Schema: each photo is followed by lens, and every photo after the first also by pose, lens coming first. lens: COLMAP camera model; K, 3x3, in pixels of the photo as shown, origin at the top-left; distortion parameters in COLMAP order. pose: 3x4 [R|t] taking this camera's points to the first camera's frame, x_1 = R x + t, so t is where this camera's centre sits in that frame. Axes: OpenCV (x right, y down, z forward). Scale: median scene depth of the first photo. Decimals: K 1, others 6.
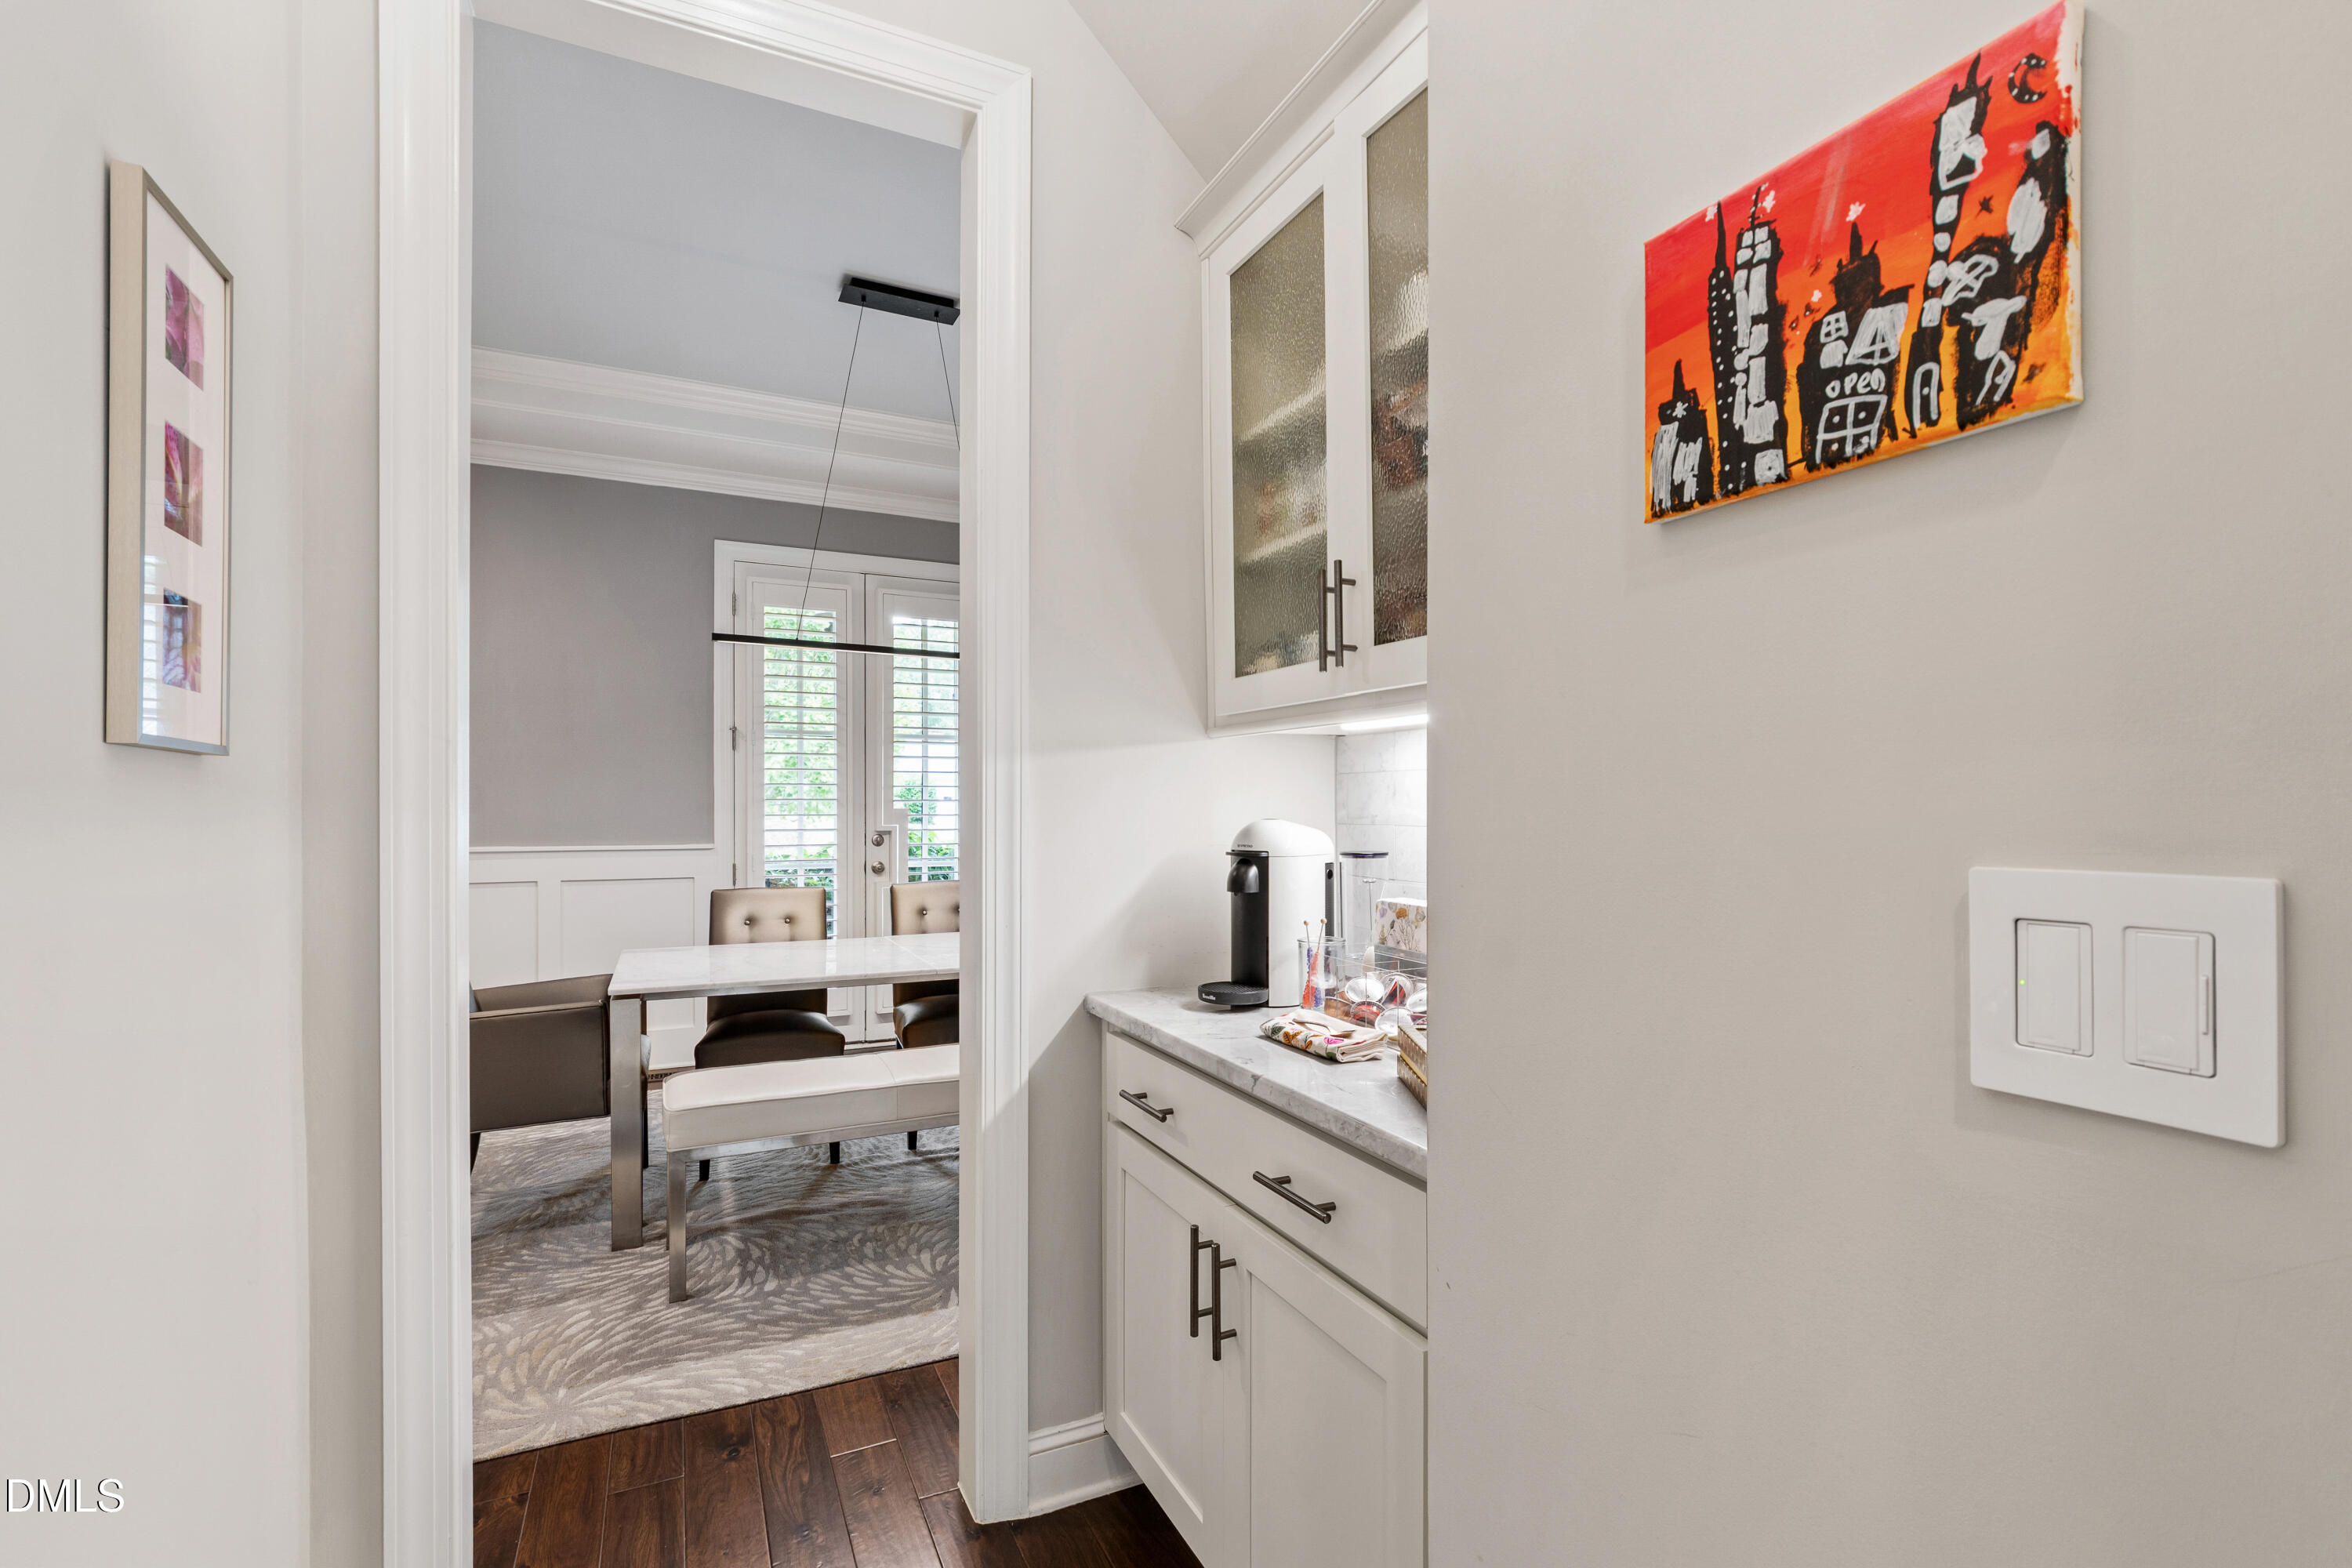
lens RADIAL K [[1036.1, 0, 1173.7], [0, 1036.1, 802.7], [0, 0, 1]] dist [0.003697, 0.000707]
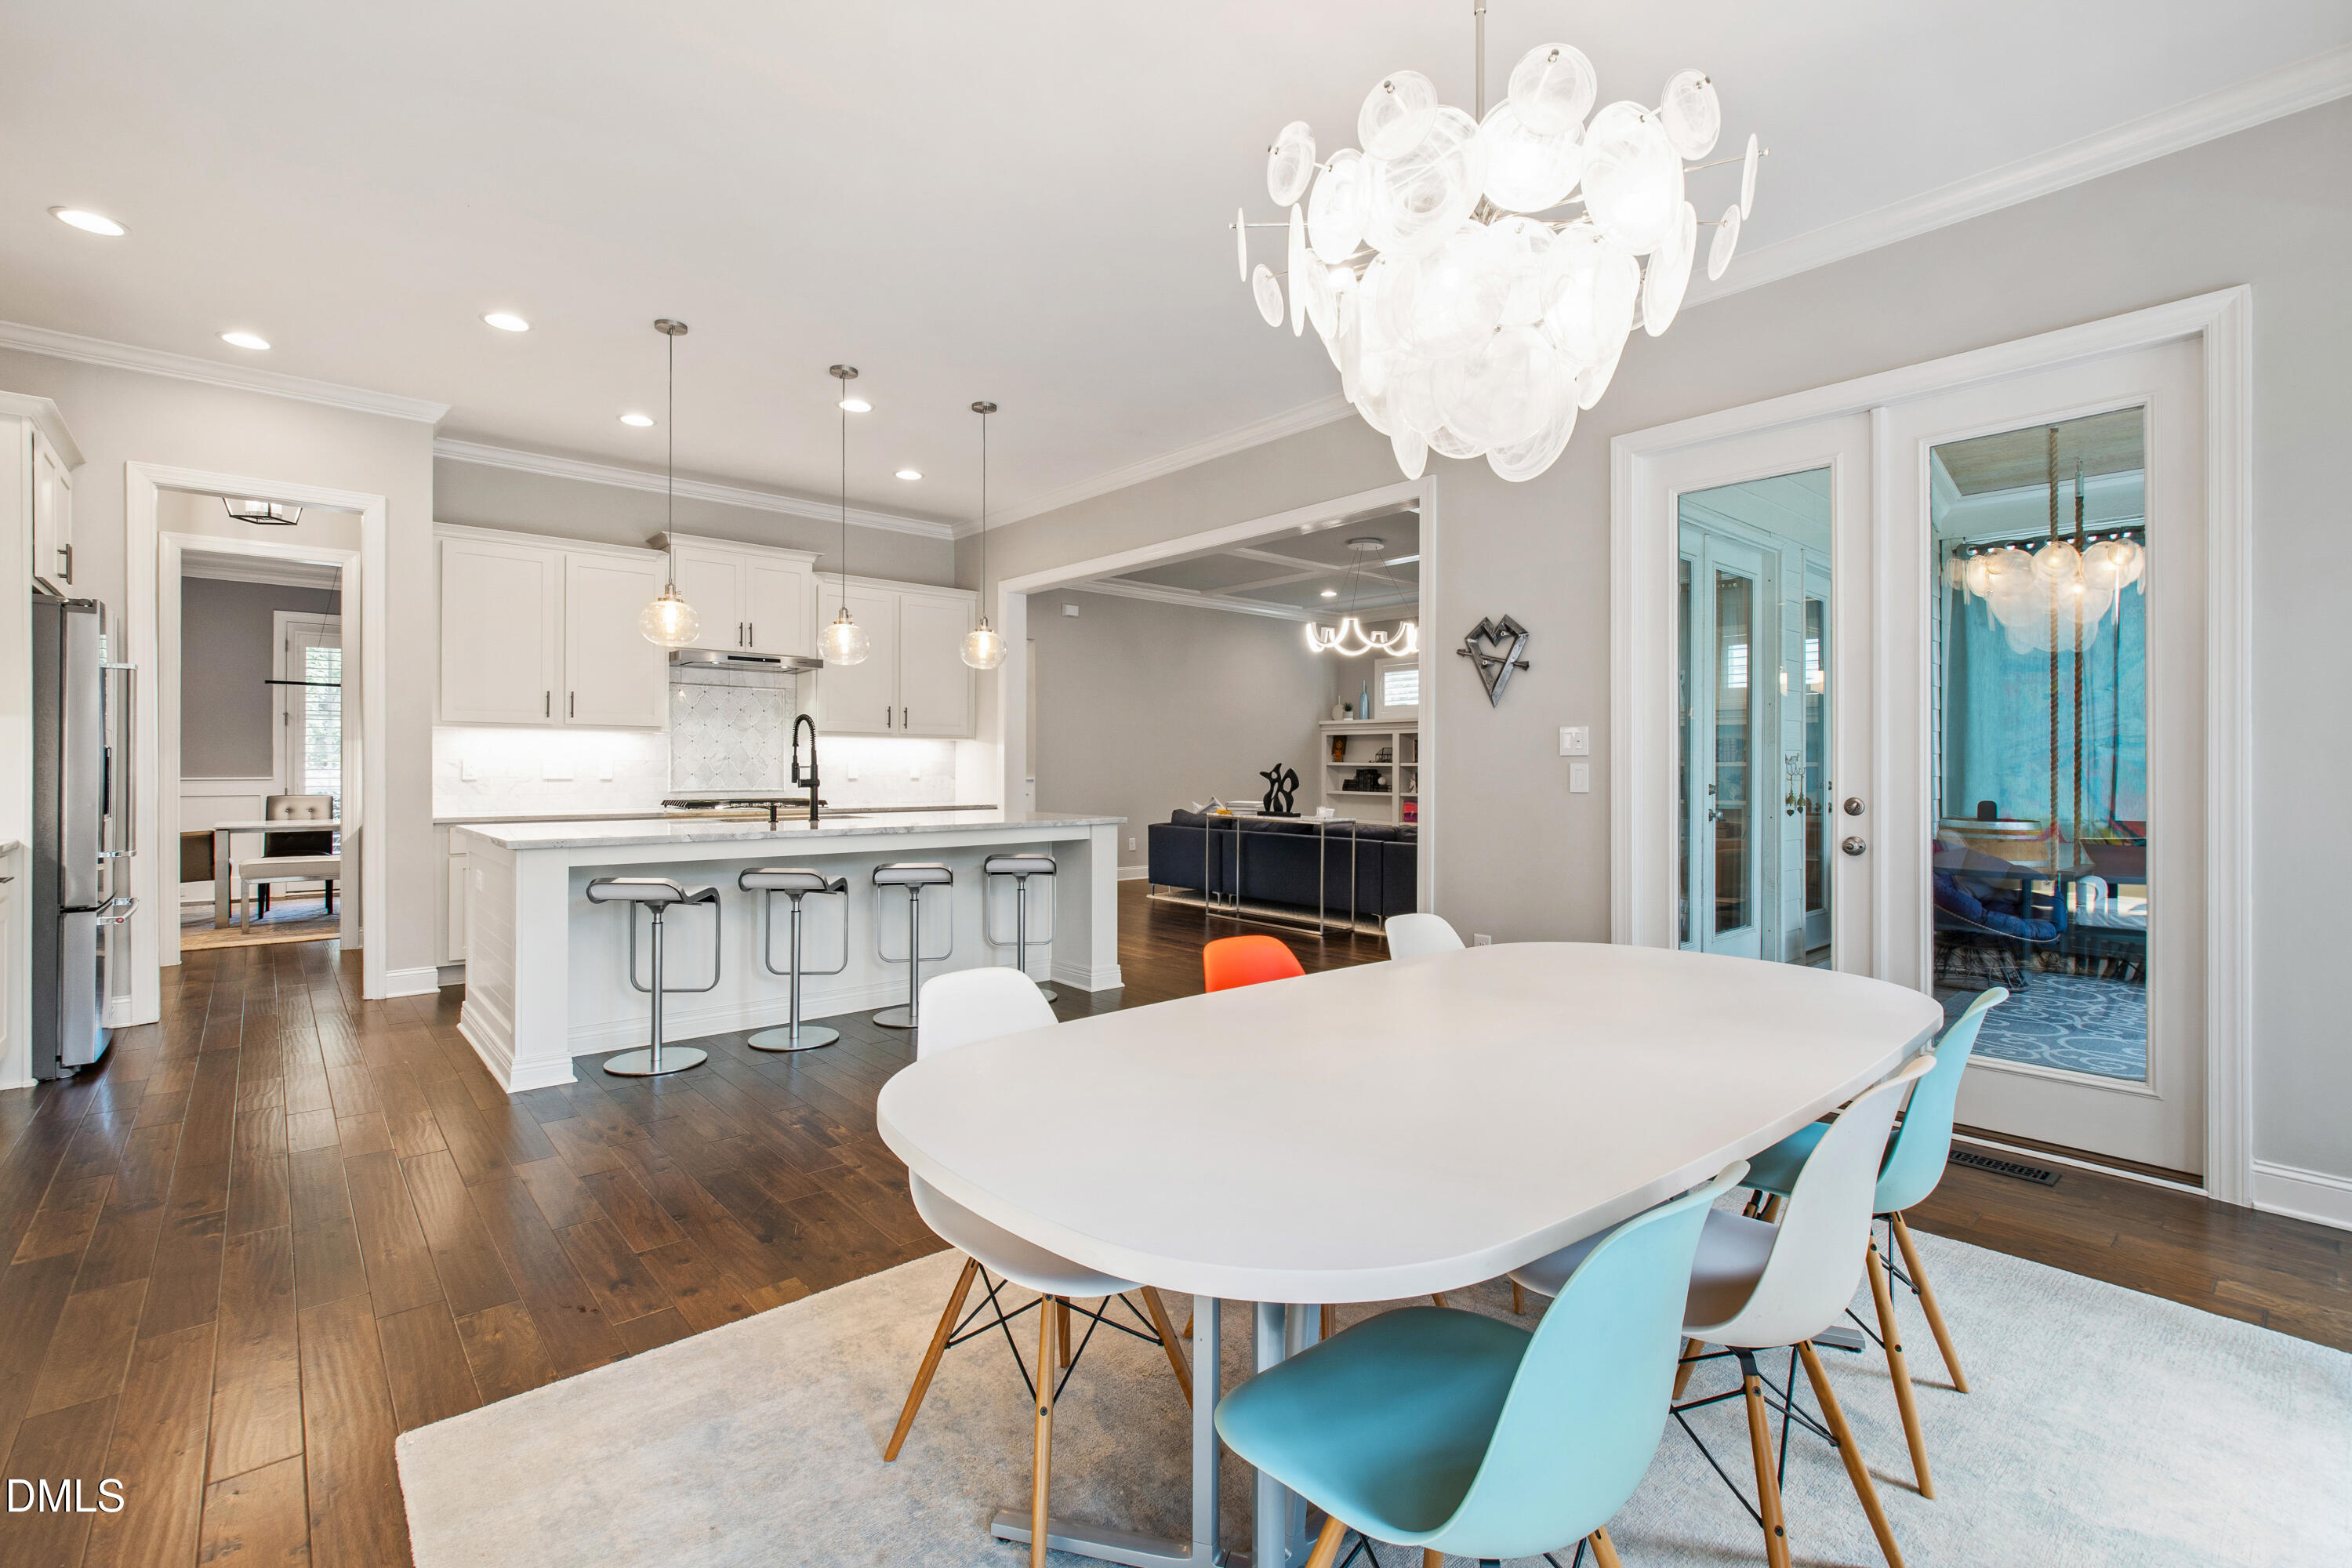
lens RADIAL K [[1044.5, 0, 1178.1], [0, 1044.5, 775.4], [0, 0, 1]] dist [-0.018446, 0.006450]
pose [[0.961539, 0.001632, 0.274663, 0.974053], [-0.004743, 0.999932, 0.010663, 0.017348], [-0.274627, -0.011555, 0.961481, -1.964054]]
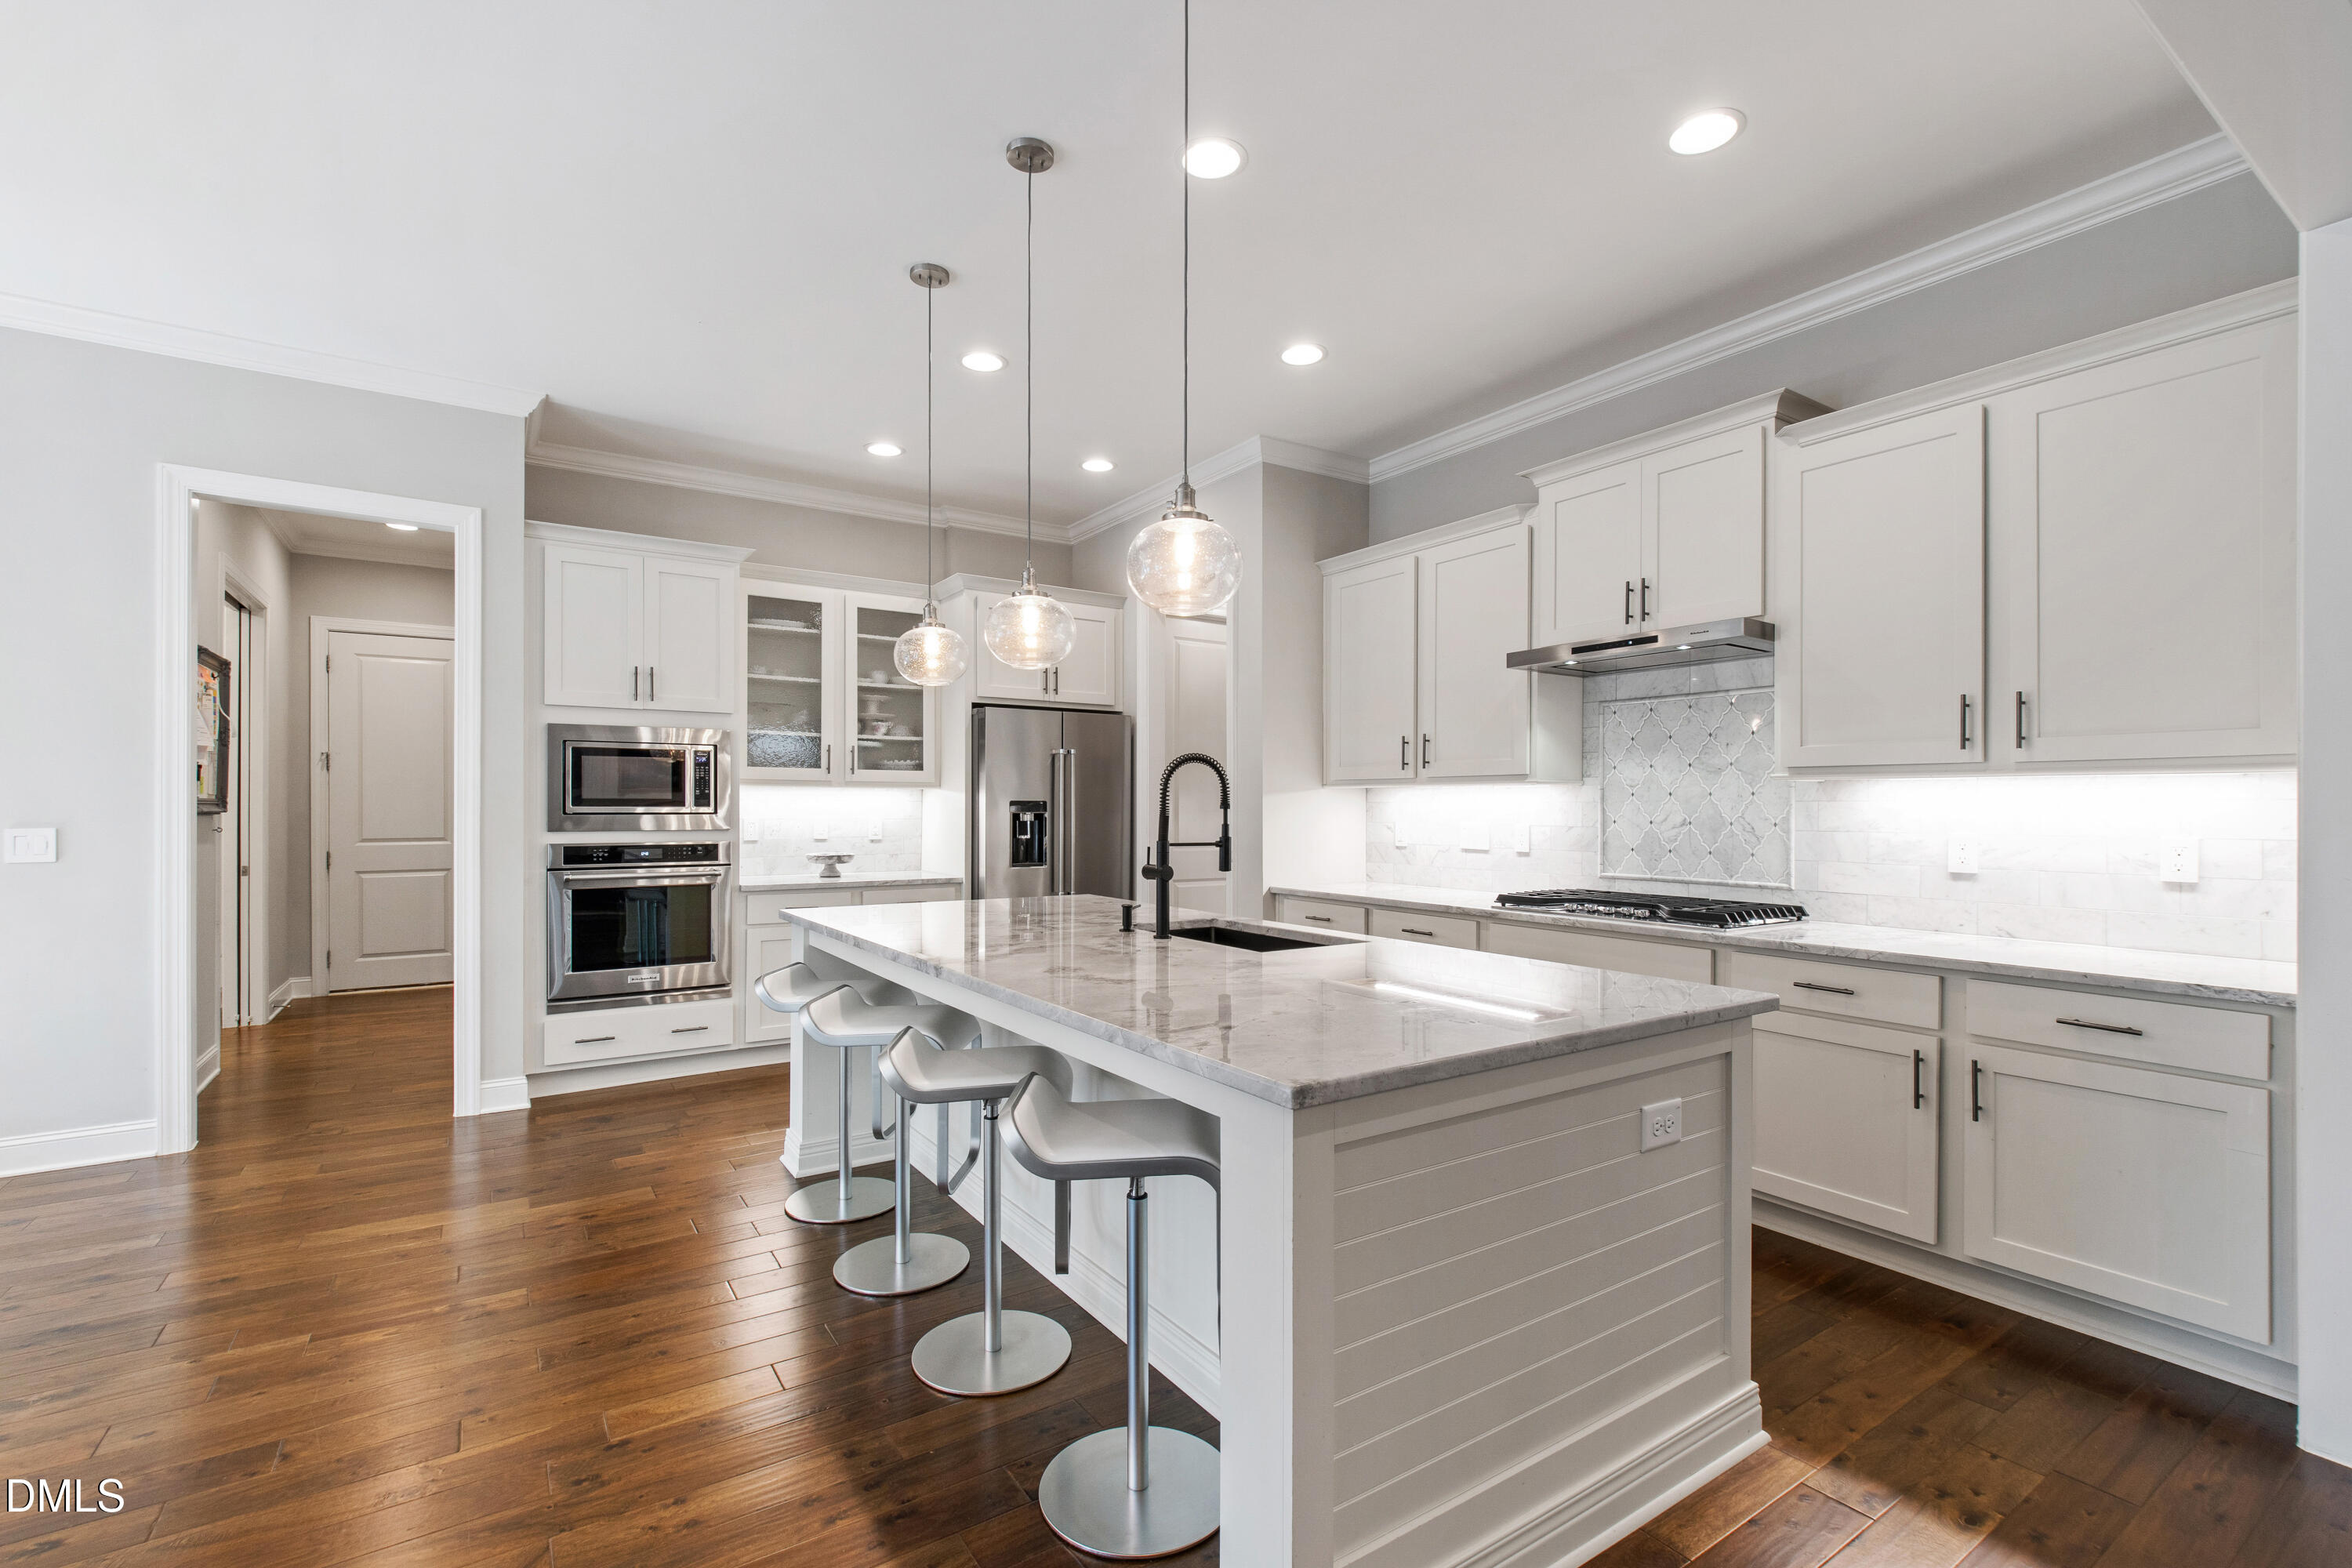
lens RADIAL K [[1036.1, 0, 1173.7], [0, 1036.1, 802.7], [0, 0, 1]] dist [0.003697, 0.000707]
pose [[0.142805, -0.003734, -0.989744, 1.826319], [-0.001264, 0.999991, -0.003955, -0.010898], [0.989750, 0.001816, 0.142799, -0.296198]]
